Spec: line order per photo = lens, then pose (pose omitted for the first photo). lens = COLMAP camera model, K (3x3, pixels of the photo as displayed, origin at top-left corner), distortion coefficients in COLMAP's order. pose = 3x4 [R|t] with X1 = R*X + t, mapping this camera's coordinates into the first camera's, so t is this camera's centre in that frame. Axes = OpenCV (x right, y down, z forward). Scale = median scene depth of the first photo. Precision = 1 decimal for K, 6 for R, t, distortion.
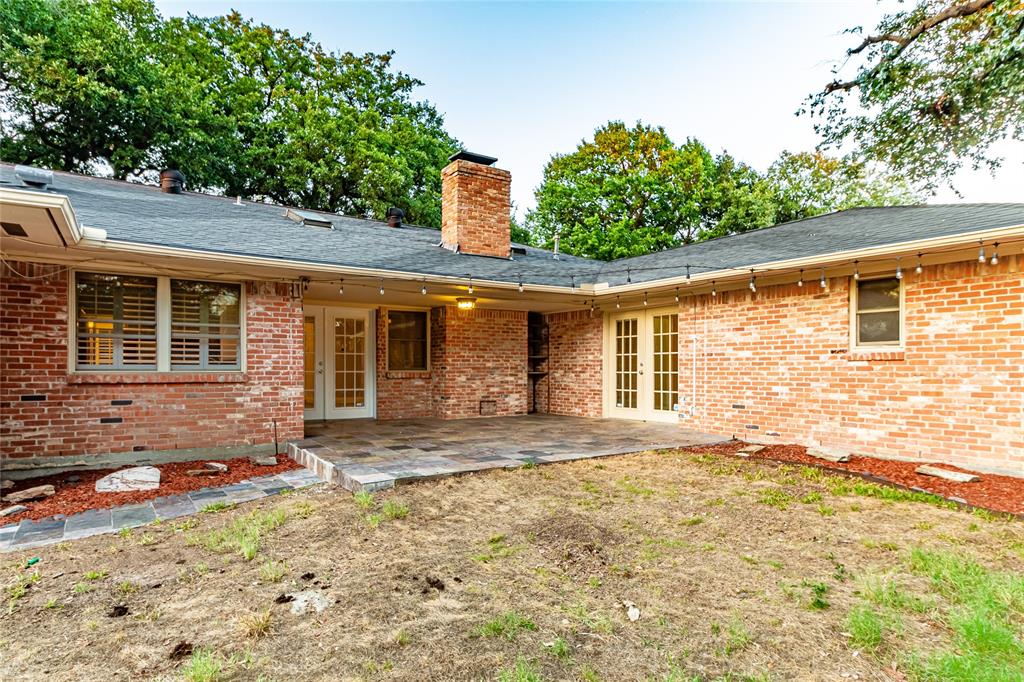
lens RADIAL K [[578.0, 0, 499.4], [0, 578.0, 363.7], [0, 0, 1]] dist [0.005207, 0.001033]
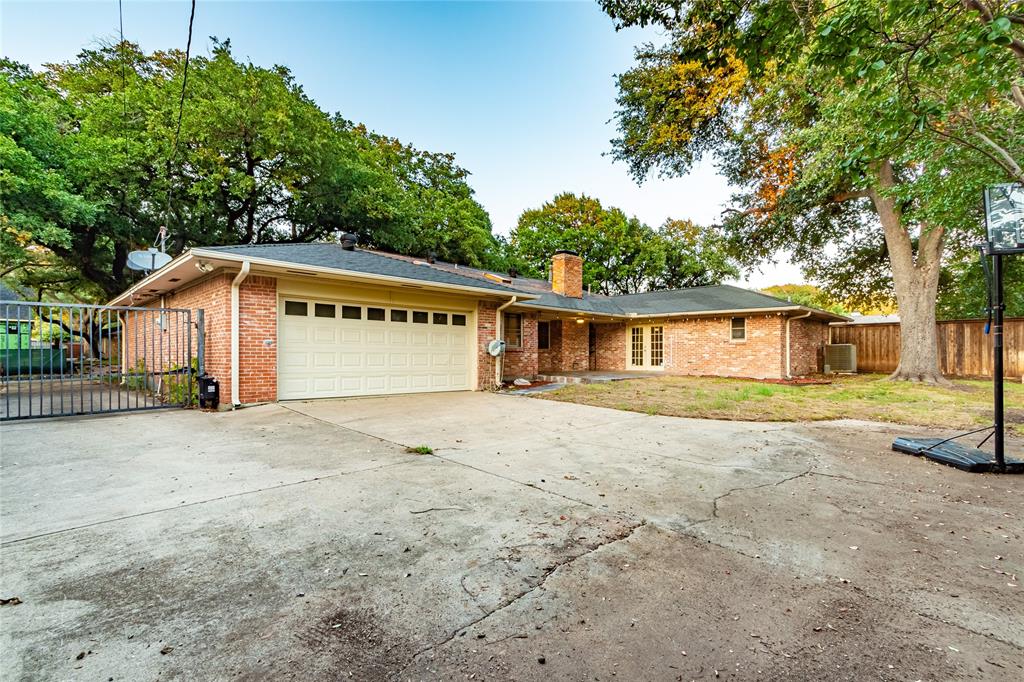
lens RADIAL K [[489.4, 0, 523.2], [0, 489.4, 345.8], [0, 0, 1]] dist [0.003379, 0.000628]
pose [[0.977732, 0.007087, 0.209738, -0.633041], [-0.004358, 0.999900, -0.013473, 0.024887], [-0.209812, 0.012259, 0.977665, -0.815790]]
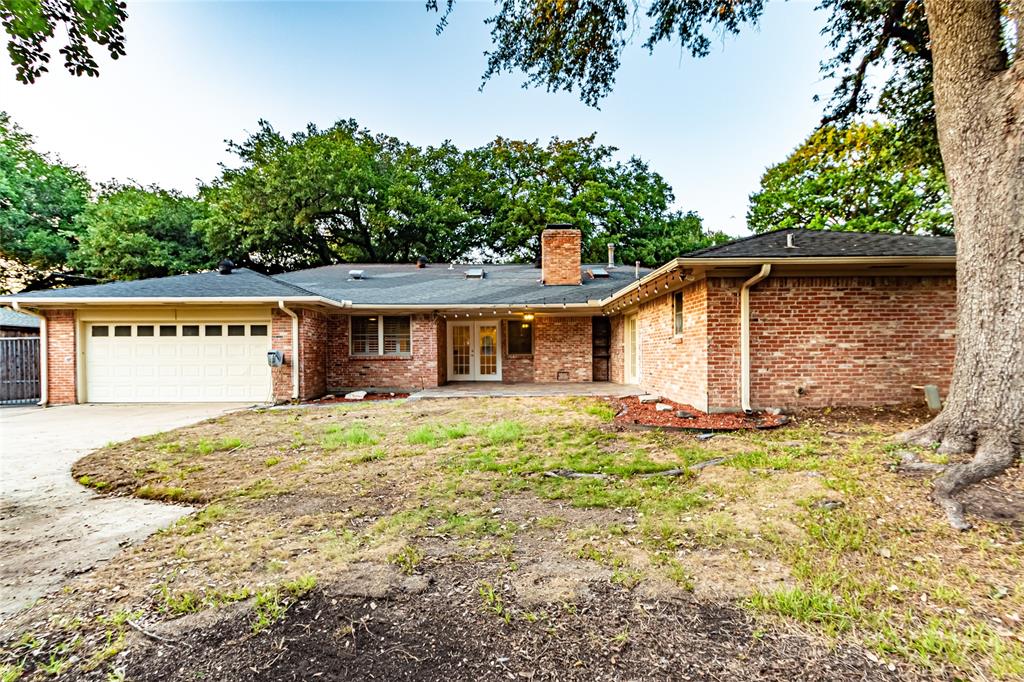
lens RADIAL K [[482.1, 0, 511.2], [0, 482.1, 355.8], [0, 0, 1]] dist [0.002171, 0.000352]
pose [[0.841267, -0.011252, -0.540504, 0.628413], [0.013172, 0.999913, -0.000314, 0.016436], [0.540460, -0.006855, 0.841342, -0.255422]]
